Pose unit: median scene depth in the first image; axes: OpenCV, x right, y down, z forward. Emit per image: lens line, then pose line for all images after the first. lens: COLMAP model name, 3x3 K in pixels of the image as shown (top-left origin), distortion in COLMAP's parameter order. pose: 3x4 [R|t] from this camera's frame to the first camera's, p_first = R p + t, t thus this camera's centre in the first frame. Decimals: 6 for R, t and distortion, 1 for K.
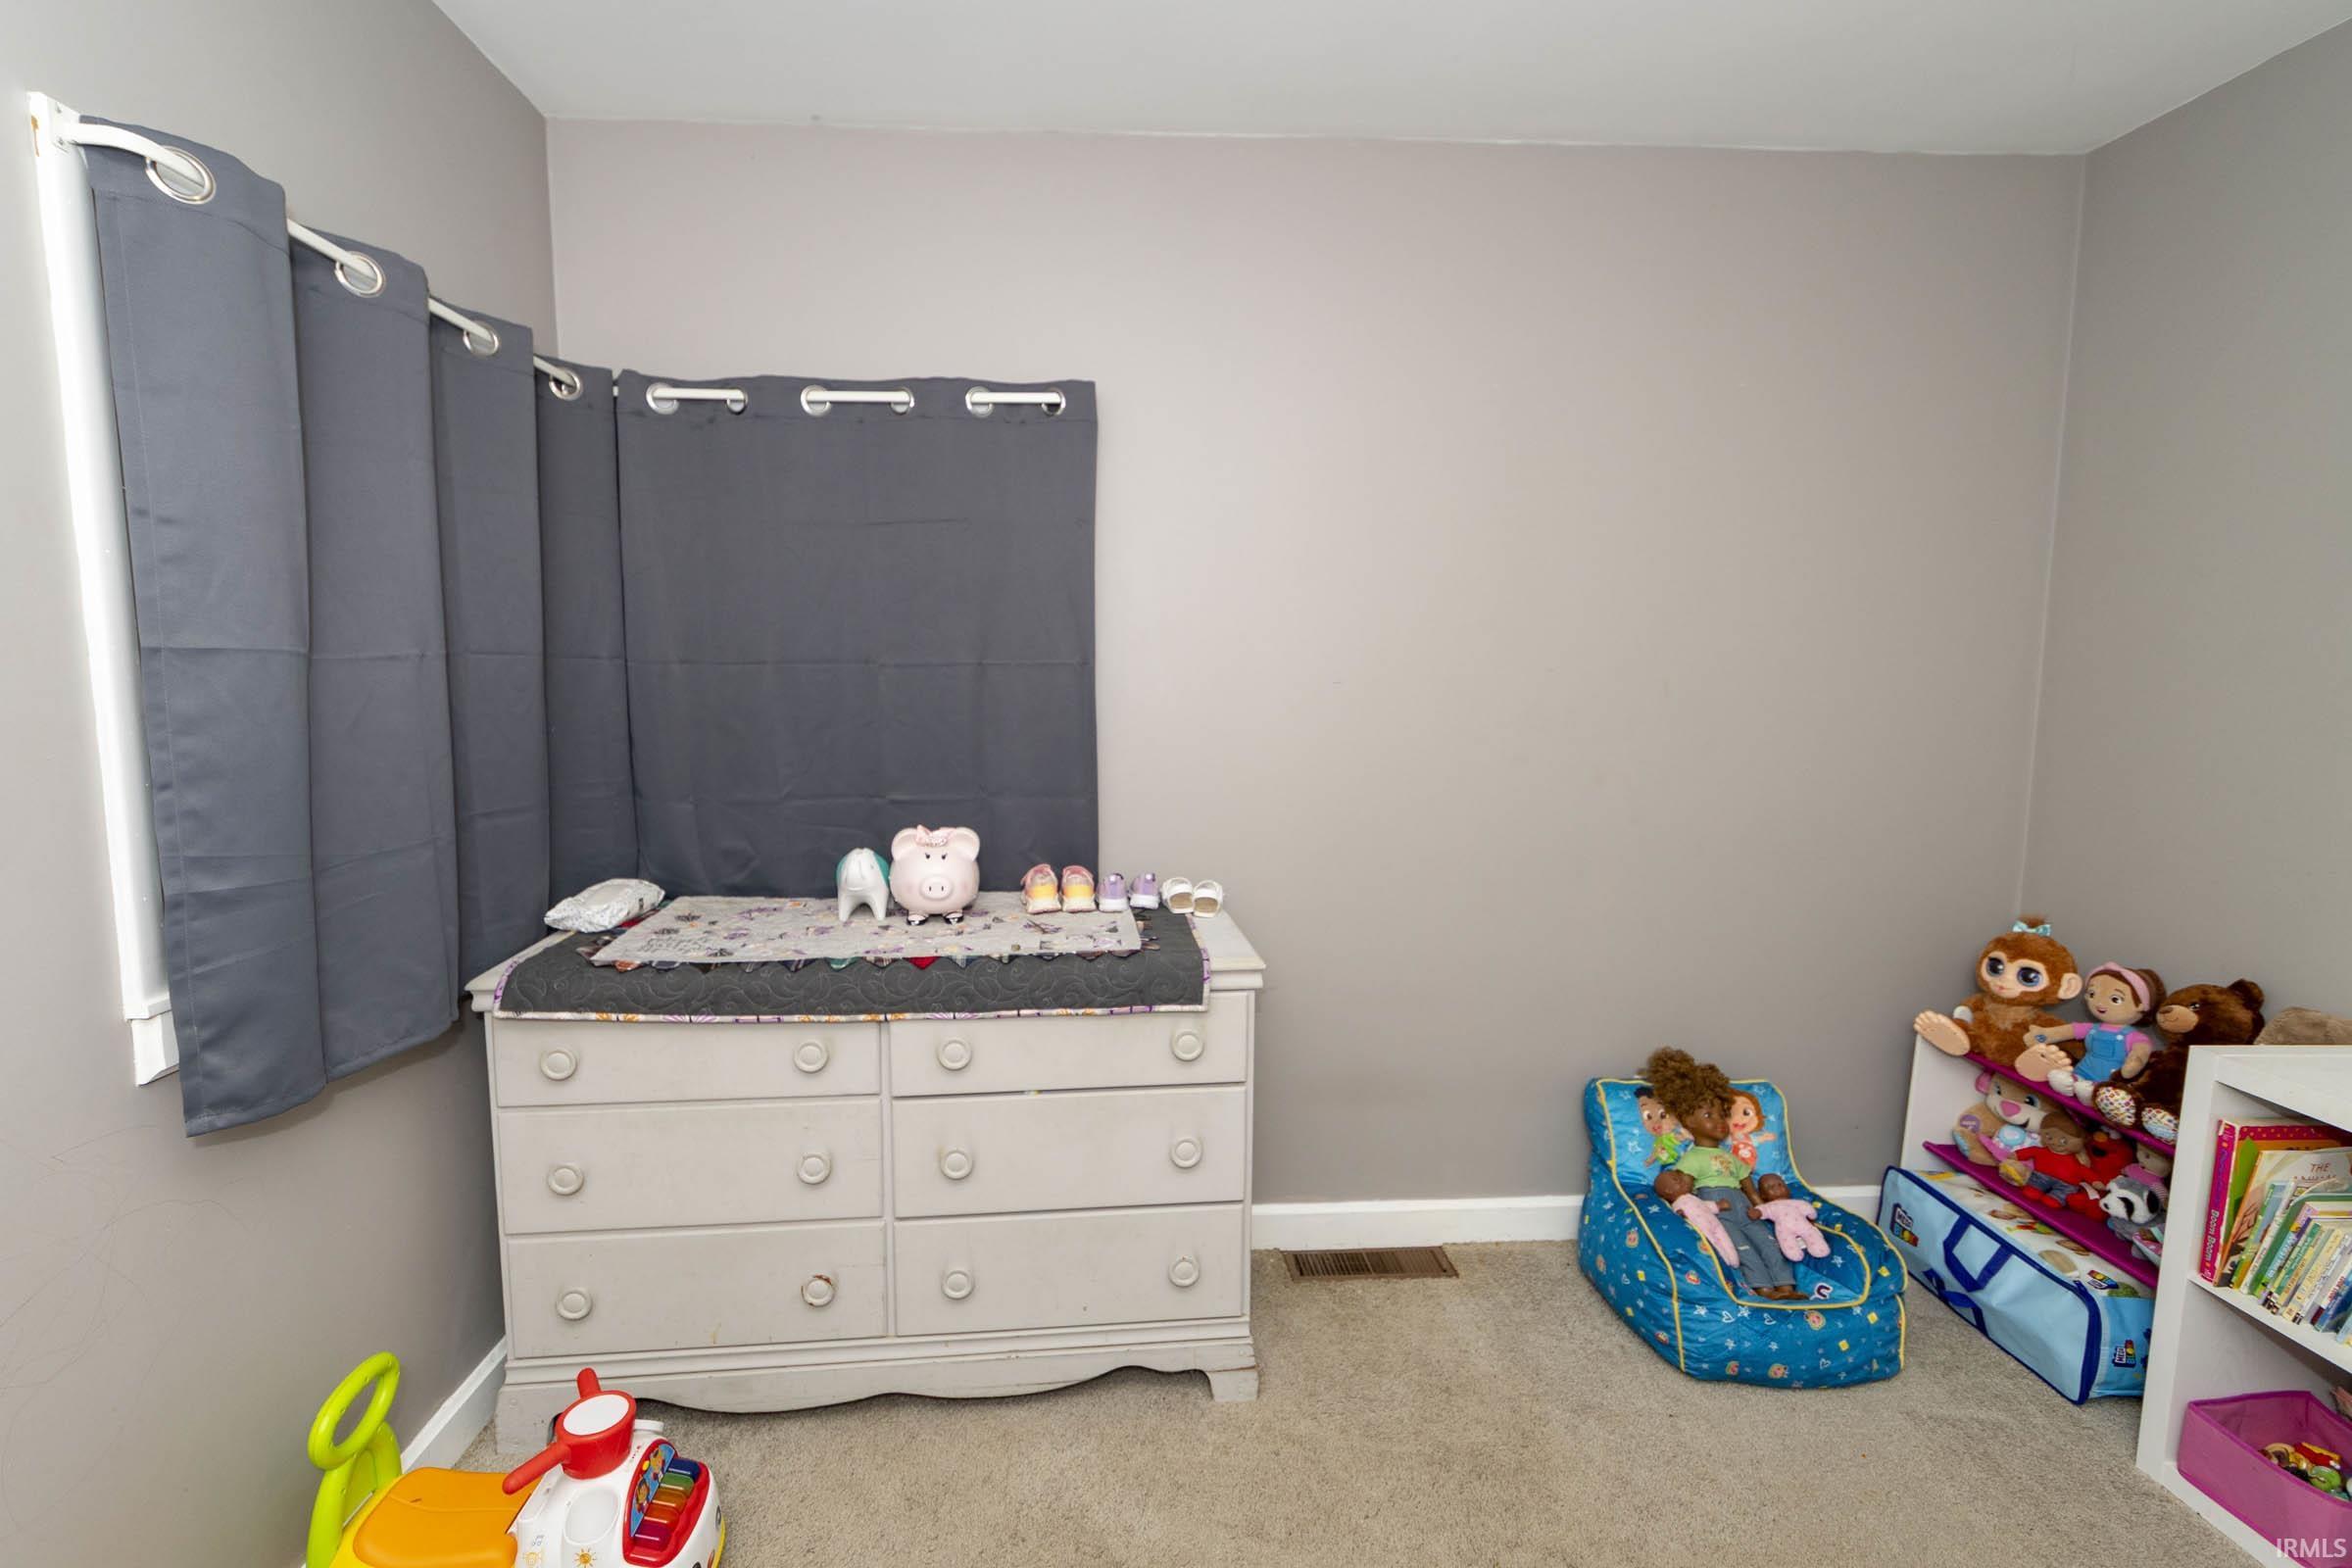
lens RADIAL K [[1033.9, 0, 1175.6], [0, 1033.9, 778.3], [0, 0, 1]] dist [-0.001039, 0.000001]
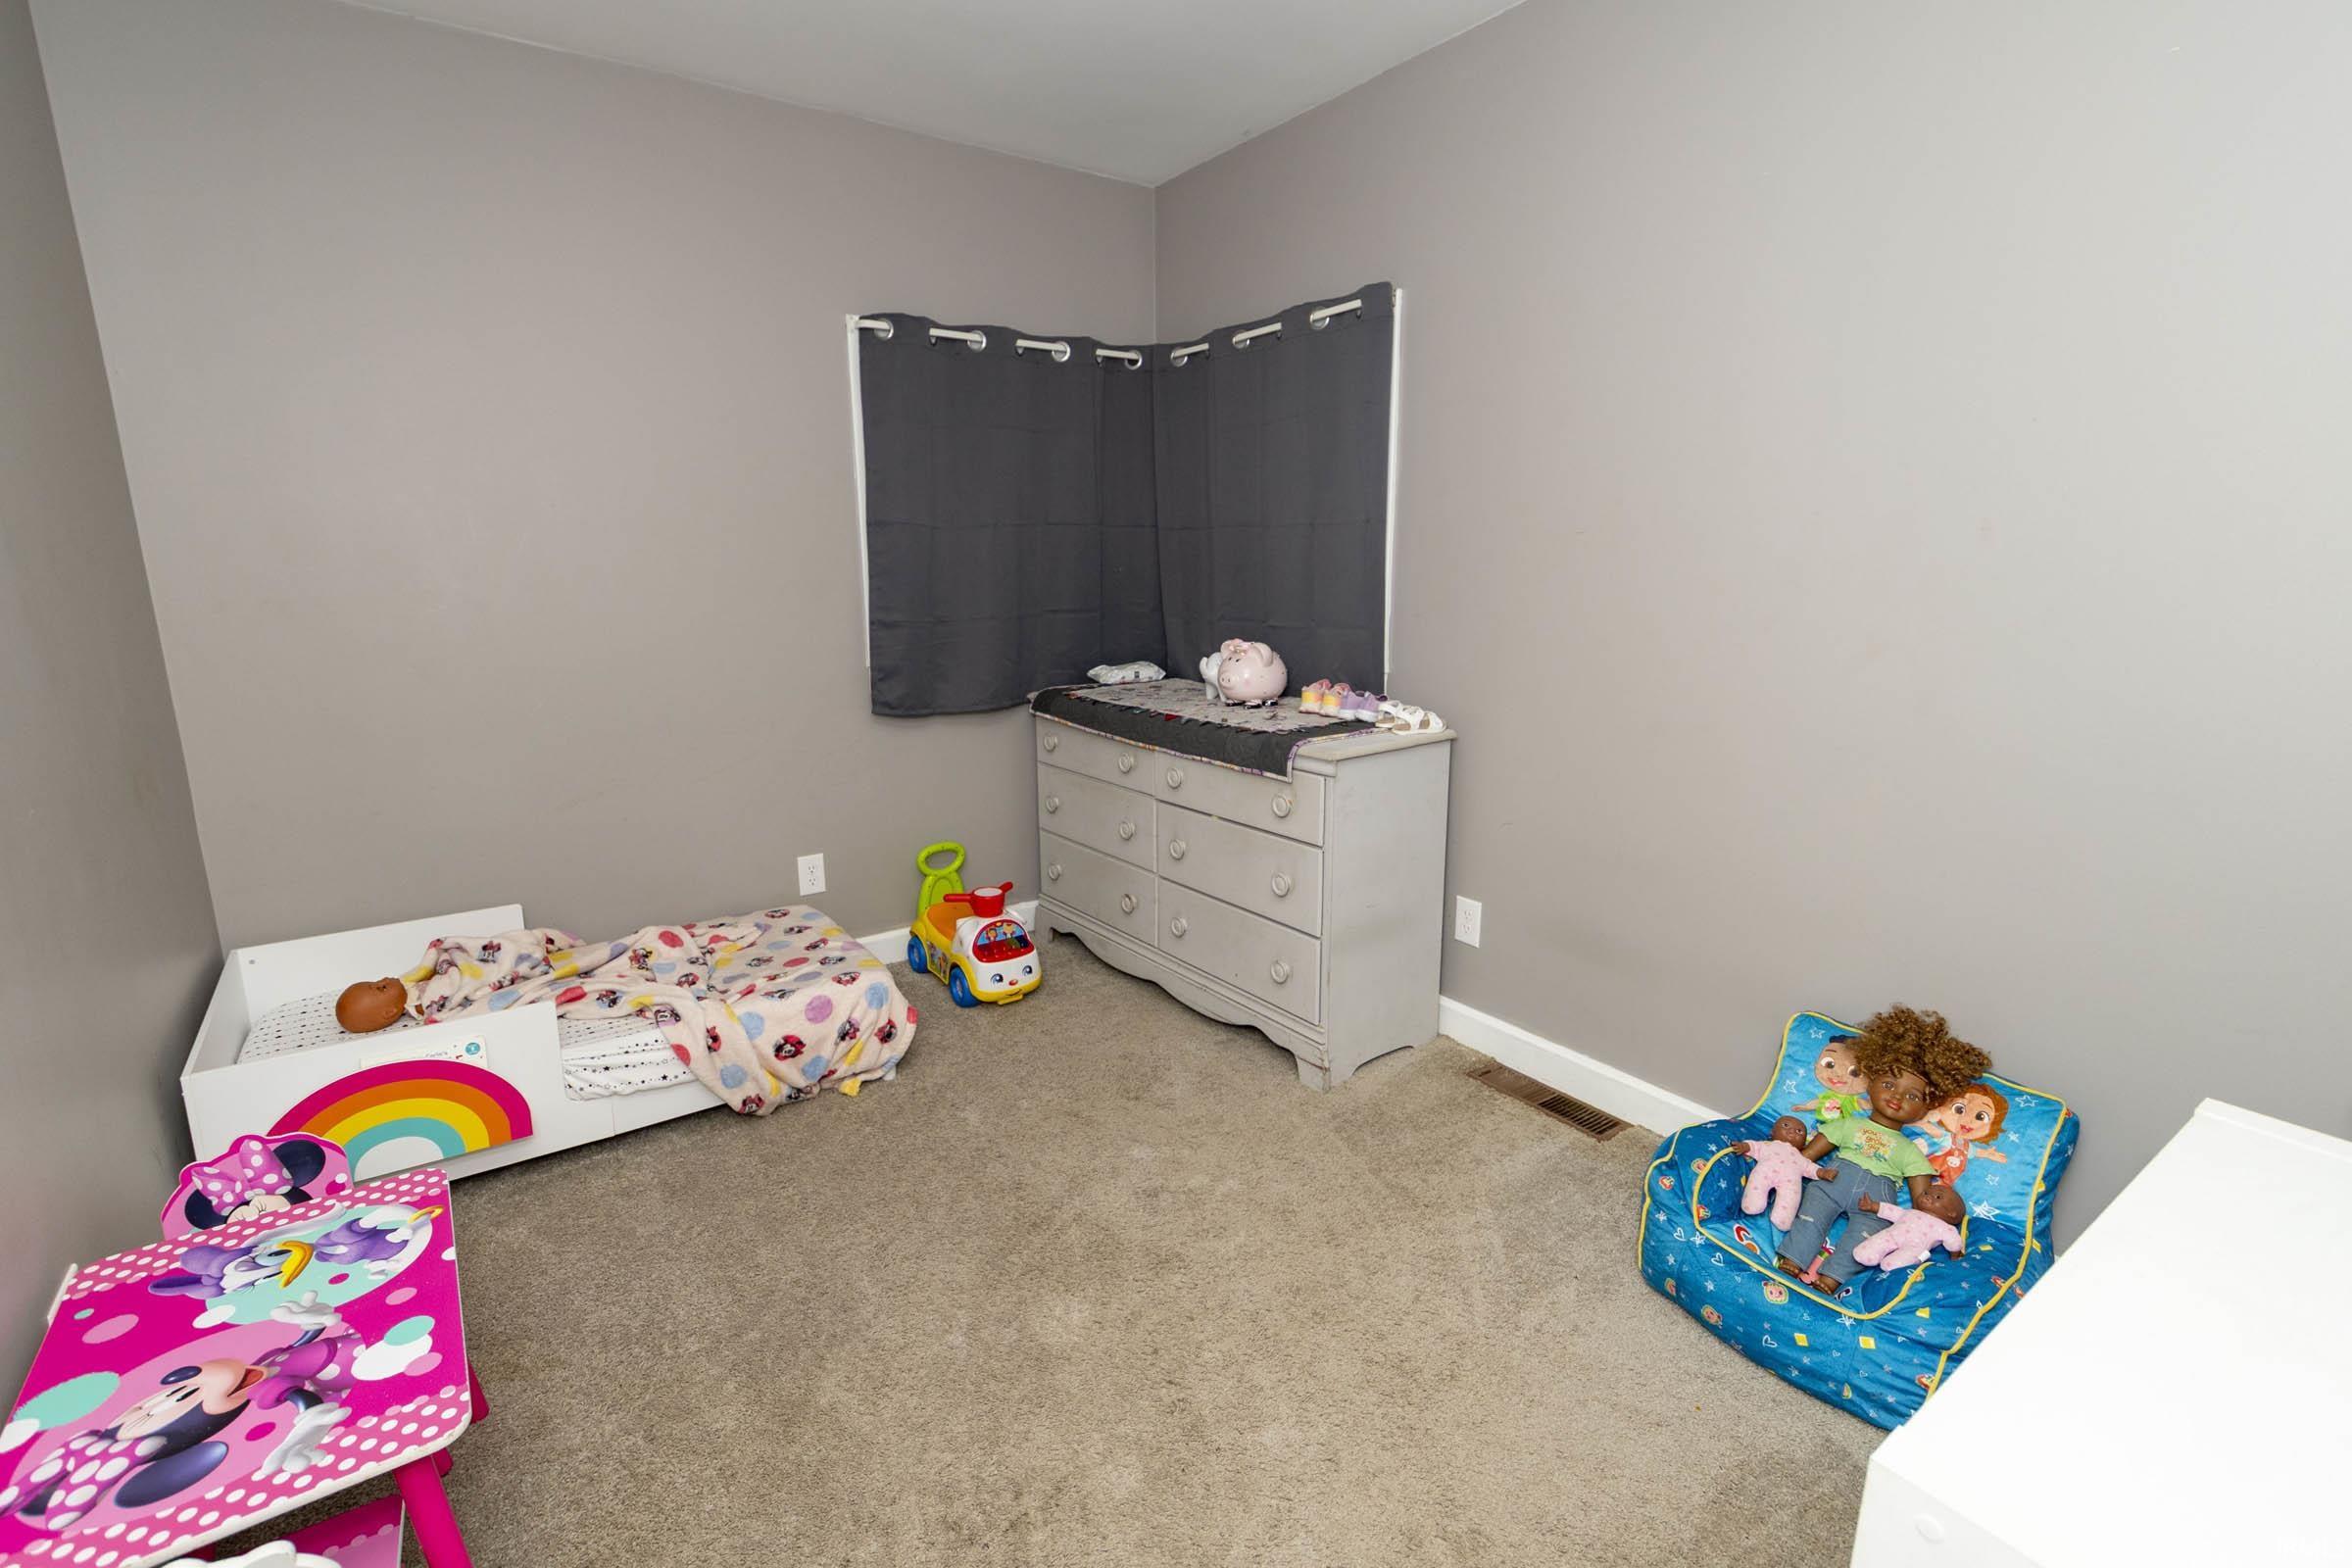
lens RADIAL K [[1033.9, 0, 1128.7], [0, 1033.9, 787.8], [0, 0, 1]] dist [-0.001039, 0.000001]
pose [[0.507985, 0.183594, -0.841572, 0.978937], [-0.084794, 0.982934, 0.163250, 0.029303], [0.857182, -0.011568, 0.514884, 0.123427]]
